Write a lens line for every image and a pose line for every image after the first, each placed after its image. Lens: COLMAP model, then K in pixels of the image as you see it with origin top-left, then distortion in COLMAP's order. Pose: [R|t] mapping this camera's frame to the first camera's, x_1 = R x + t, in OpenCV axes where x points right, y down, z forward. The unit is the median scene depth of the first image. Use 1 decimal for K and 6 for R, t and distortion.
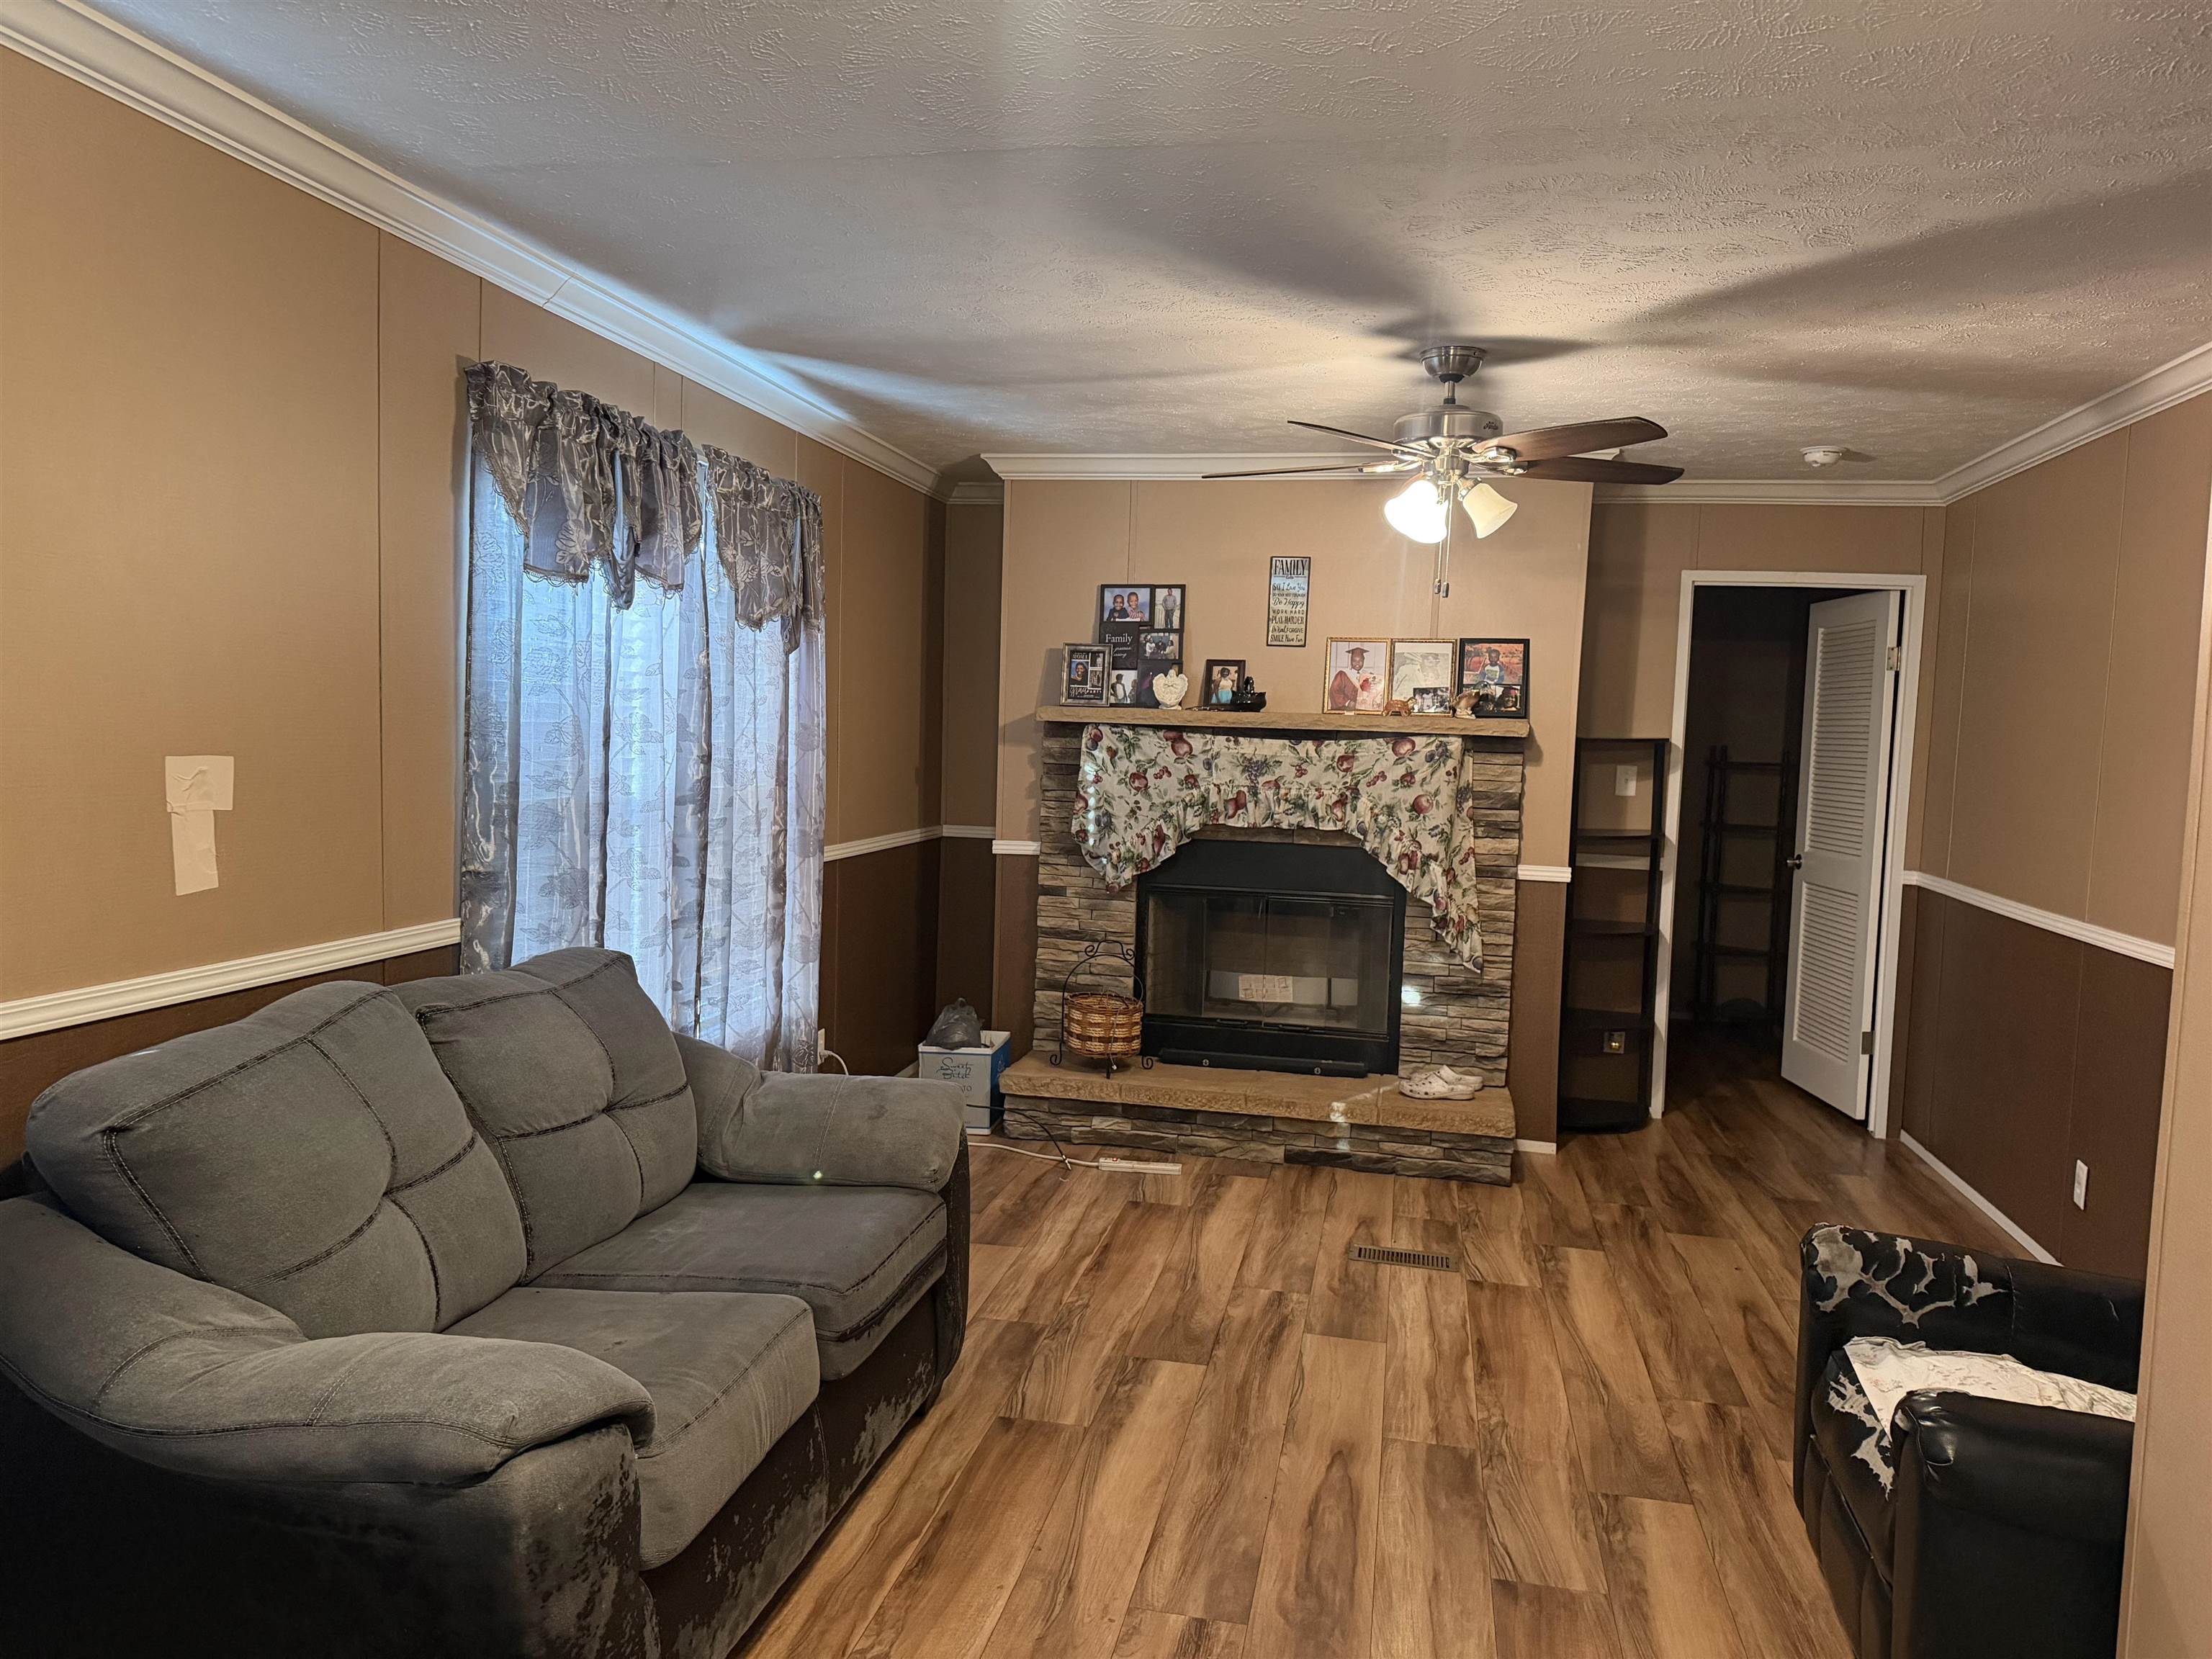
lens RADIAL K [[1559.6, 0, 1111.4], [0, 1559.6, 826.1], [0, 0, 1]] dist [0.000277, -0.014232]
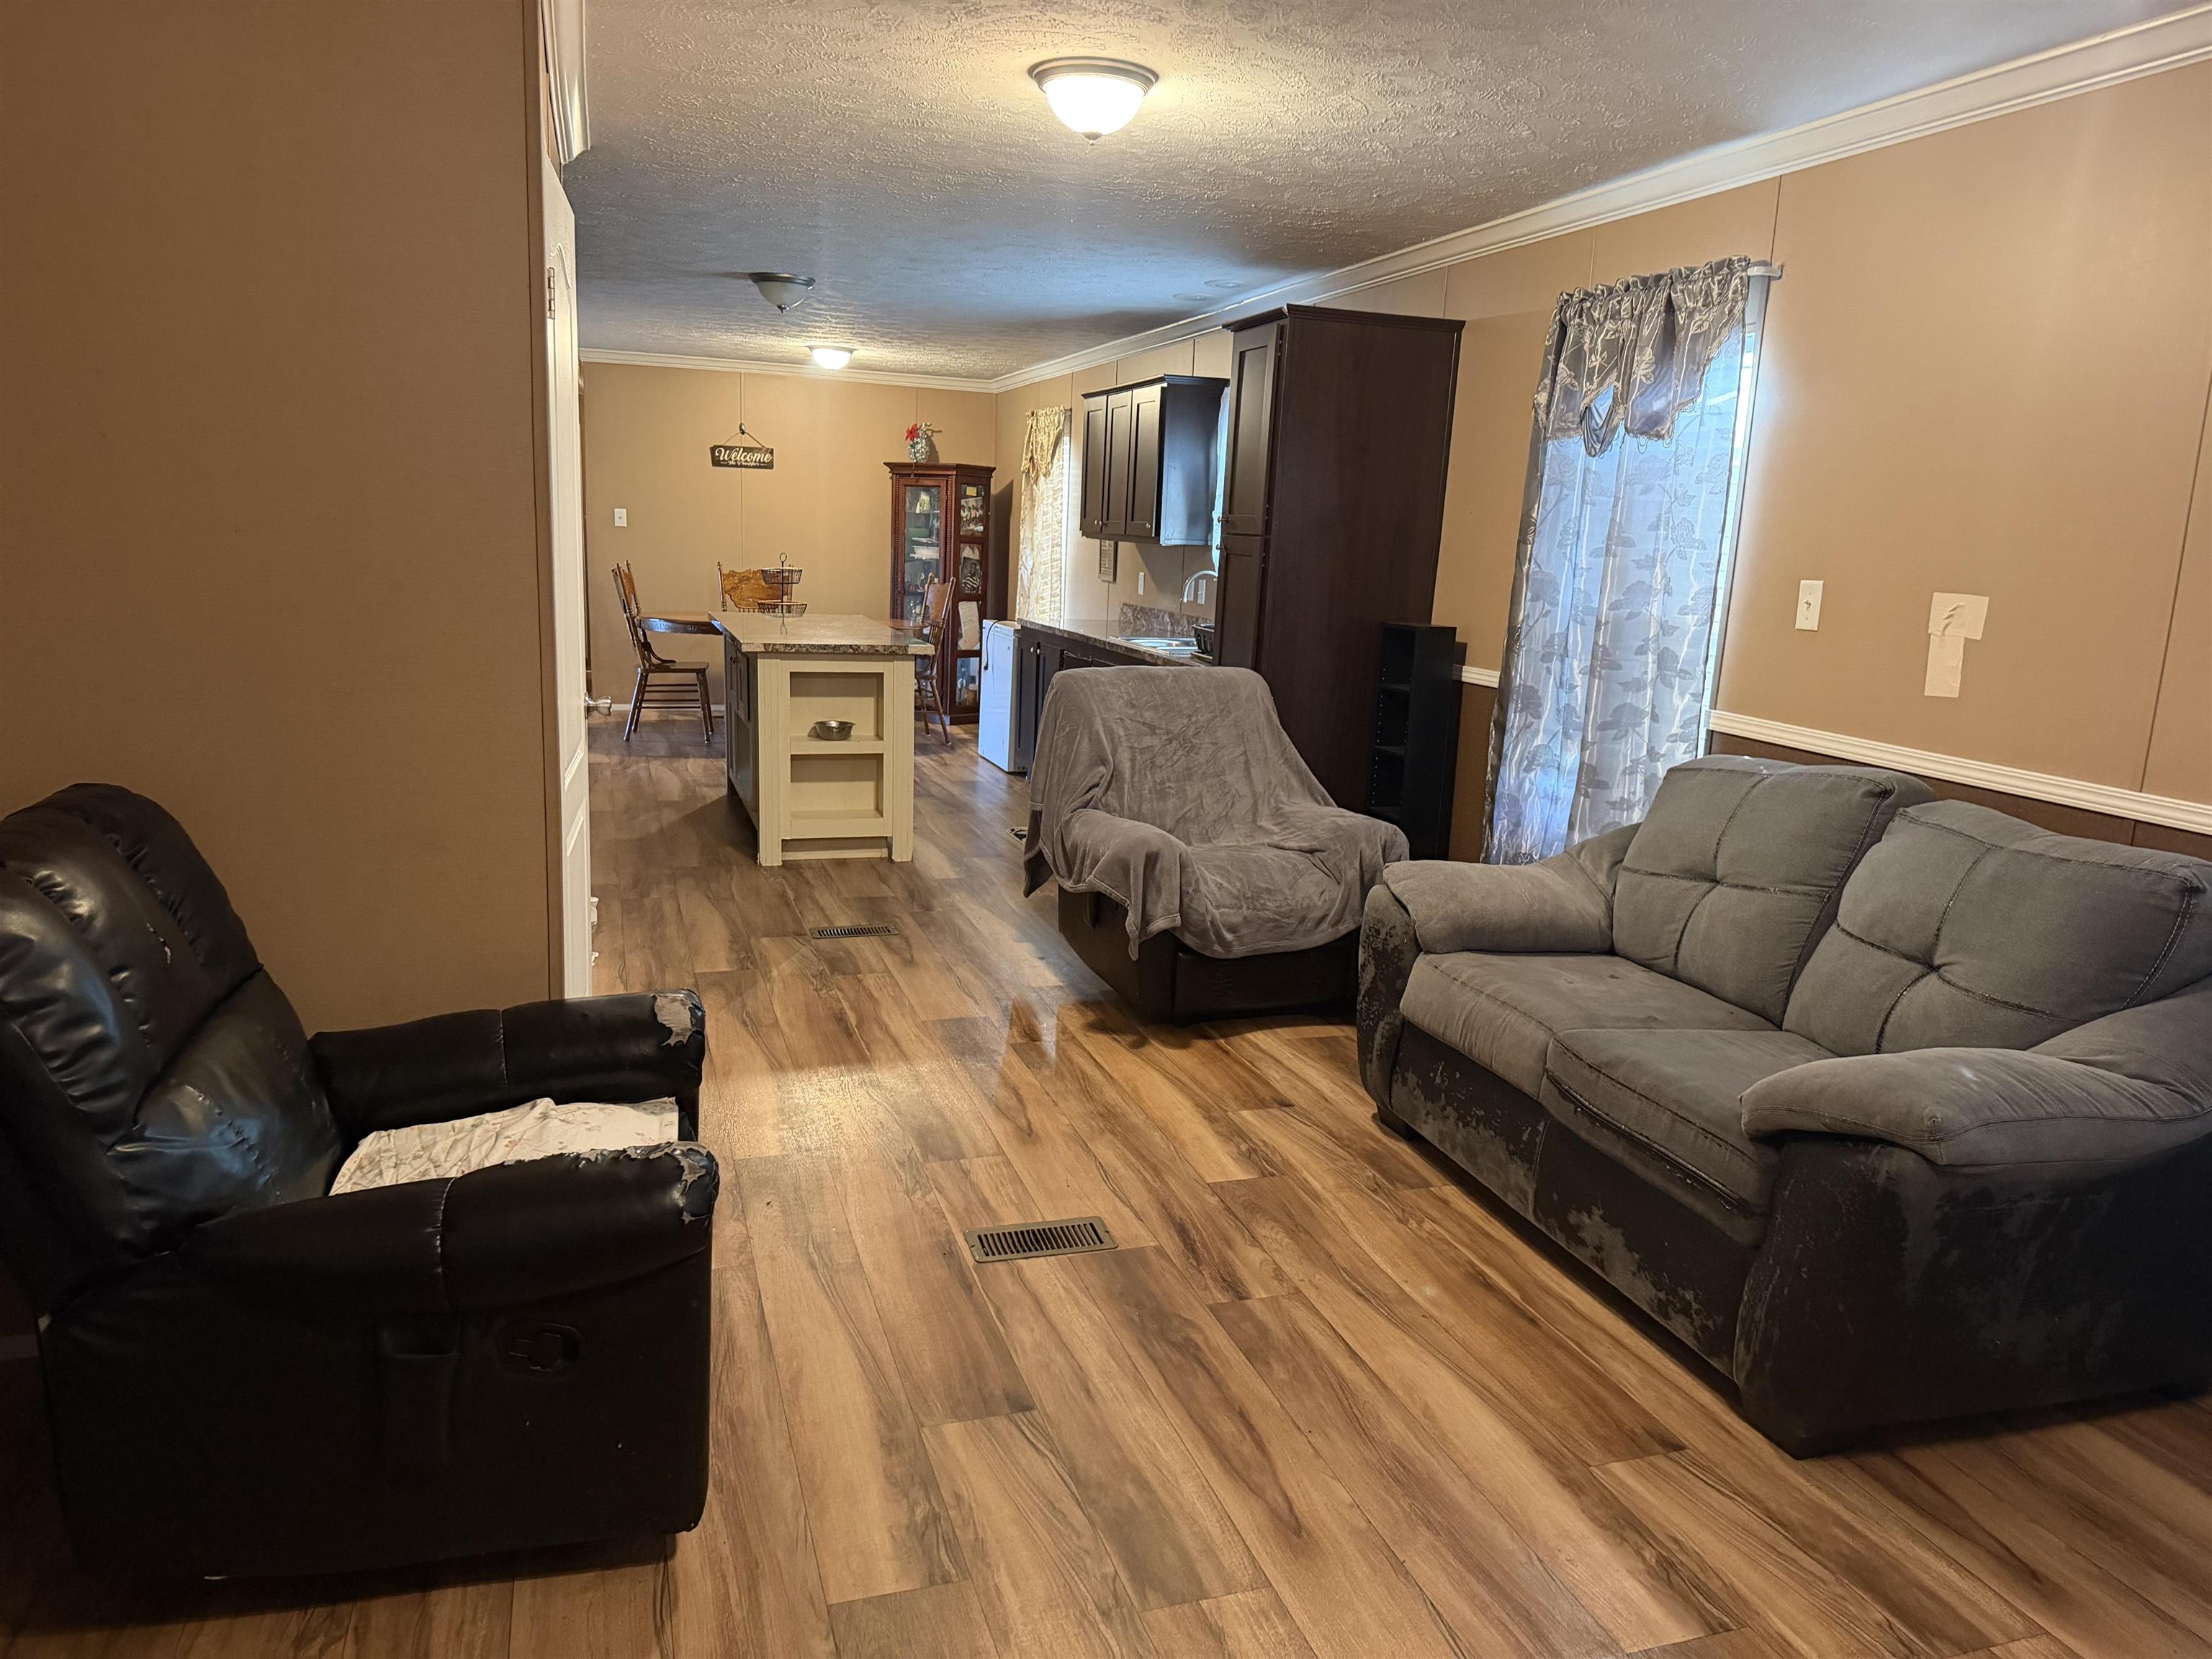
lens RADIAL K [[1559.6, 0, 1106.5], [0, 1559.6, 828.6], [0, 0, 1]] dist [0.000277, -0.014232]
pose [[-0.871128, 0.026800, -0.490324, 0.636117], [-0.102006, 0.966853, 0.234073, -0.080855], [0.480344, 0.253923, -0.839519, 1.656976]]
